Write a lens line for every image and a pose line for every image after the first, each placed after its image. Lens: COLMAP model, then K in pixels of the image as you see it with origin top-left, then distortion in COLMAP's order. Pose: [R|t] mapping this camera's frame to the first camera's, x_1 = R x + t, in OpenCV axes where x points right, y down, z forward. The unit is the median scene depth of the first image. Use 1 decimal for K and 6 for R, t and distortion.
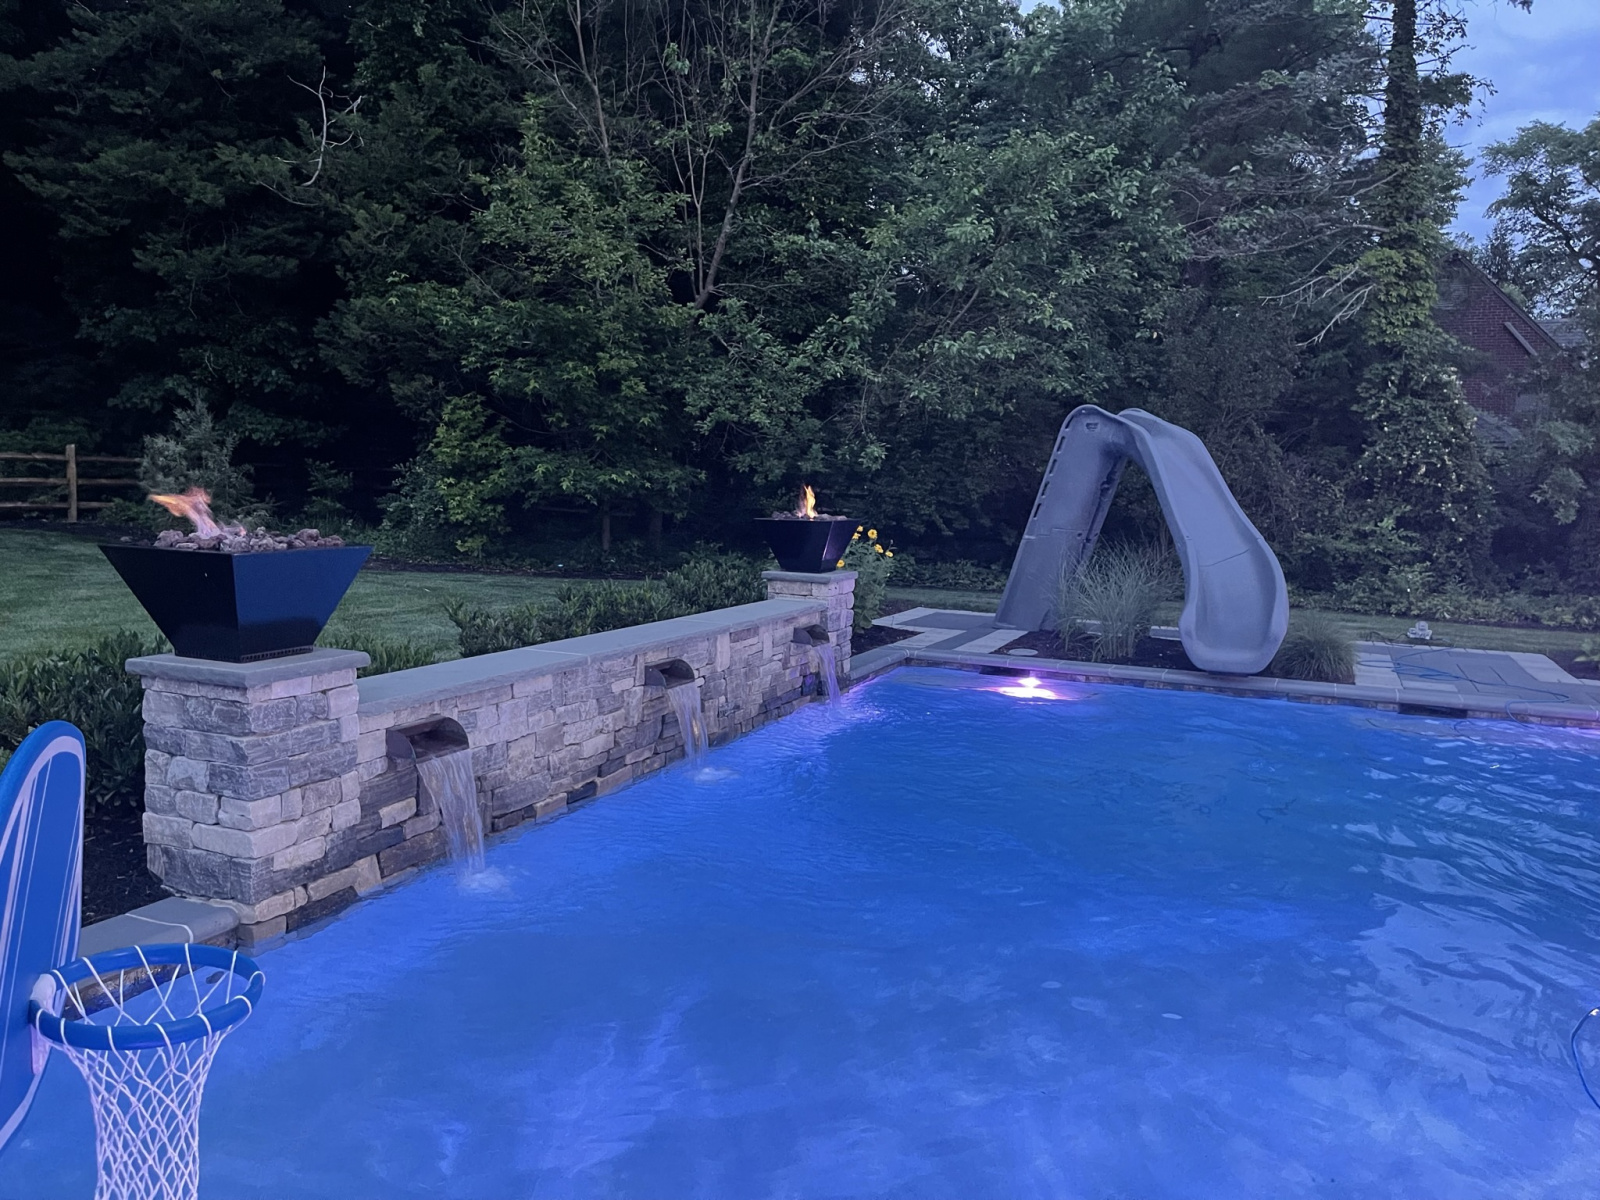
lens RADIAL K [[1201.4, 0, 800.7], [0, 1201.4, 610.7], [0, 0, 1]] dist [0.026708, -0.010768]
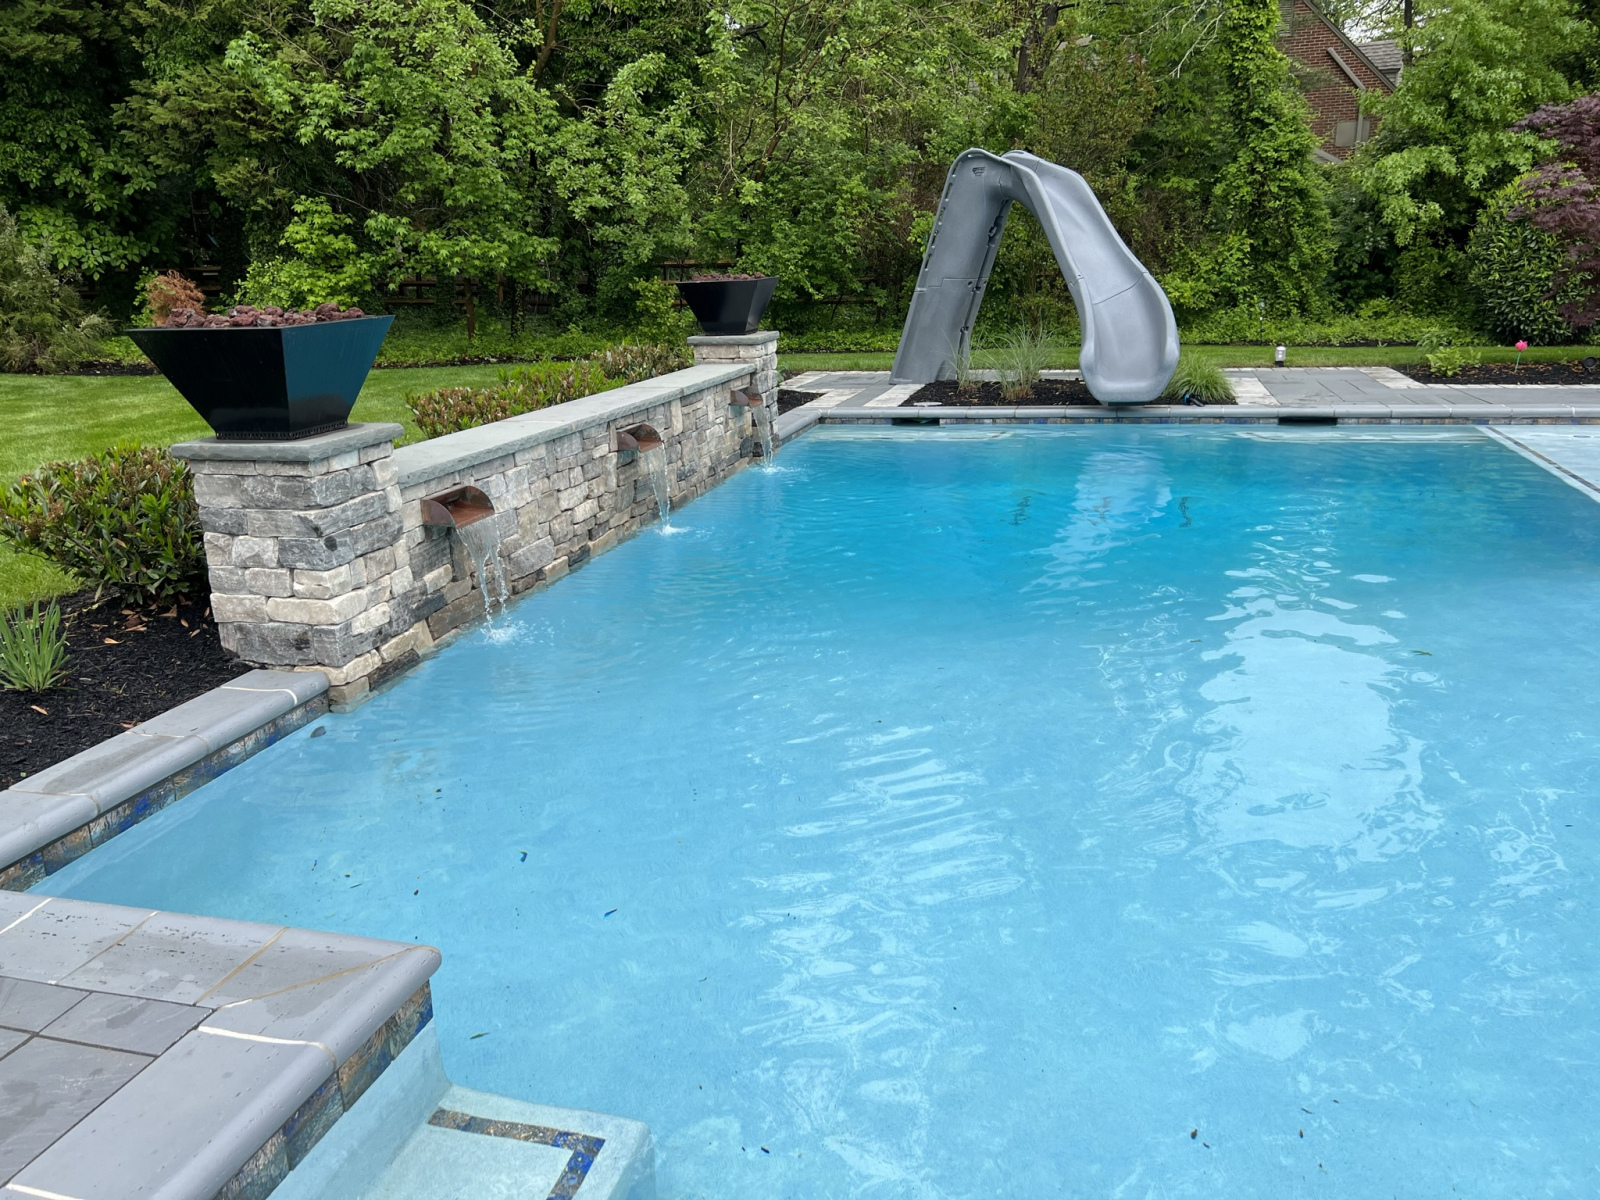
lens RADIAL K [[1199.8, 0, 792.2], [0, 1199.8, 606.1], [0, 0, 1]] dist [0.070375, -0.082112]
pose [[0.988024, -0.100824, 0.116802, -0.157858], [0.079219, 0.981063, 0.176746, 0.029841], [-0.132411, -0.165376, 0.977301, -0.074548]]
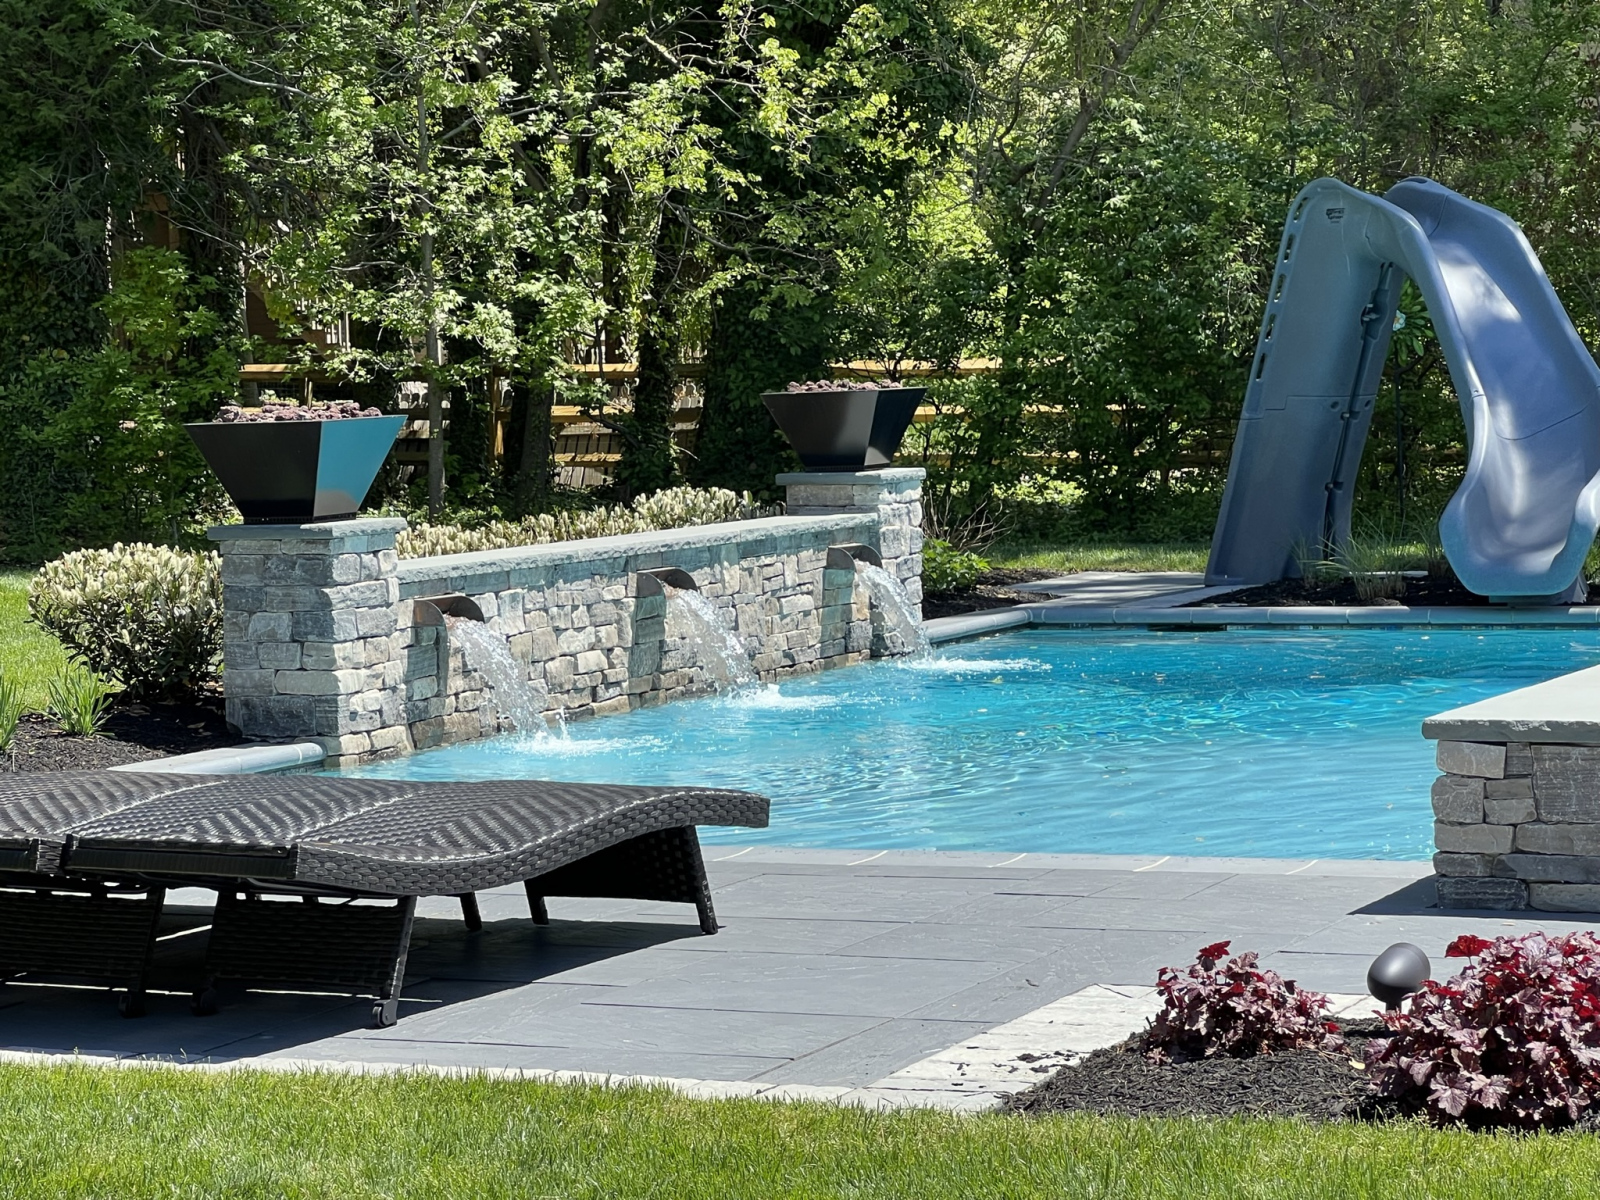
lens RADIAL K [[4528.3, 0, 800.2], [0, 4528.3, 600.8], [0, 0, 1]] dist [-0.327914, 0.000000]
pose [[0.998347, -0.054213, -0.019086, 0.049535], [0.053130, 0.997166, -0.053265, 0.316207], [0.021920, 0.052163, 0.998398, -2.750484]]
